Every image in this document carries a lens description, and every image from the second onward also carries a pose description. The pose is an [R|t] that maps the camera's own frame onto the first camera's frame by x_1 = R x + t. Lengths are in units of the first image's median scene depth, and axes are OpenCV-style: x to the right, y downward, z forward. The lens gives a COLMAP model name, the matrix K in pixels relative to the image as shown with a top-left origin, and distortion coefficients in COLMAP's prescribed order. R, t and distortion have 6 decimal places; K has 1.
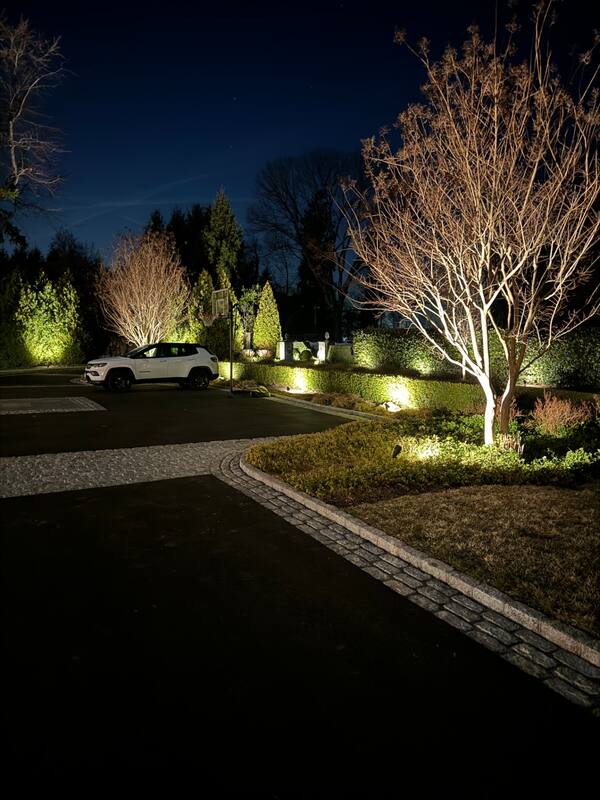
lens RADIAL K [[567.0, 0, 299.3], [0, 567.0, 401.4], [0, 0, 1]] dist [0.005833, -0.039688]
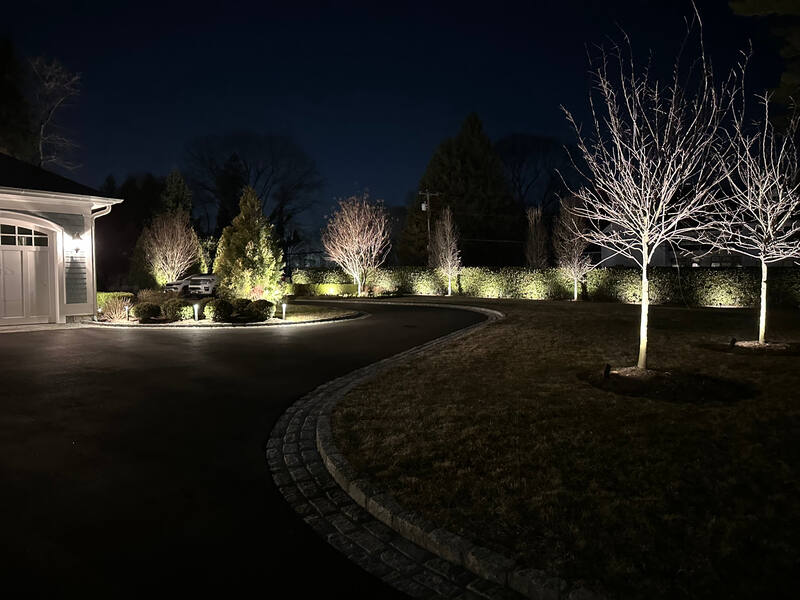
lens RADIAL K [[567.0, 0, 400.2], [0, 567.0, 300.3], [0, 0, 1]] dist [0.005833, -0.039688]
pose [[0.936352, -0.028685, 0.349888, -0.716762], [0.053525, 0.996669, -0.061531, 0.343146], [-0.346958, 0.076342, 0.934769, -2.543732]]
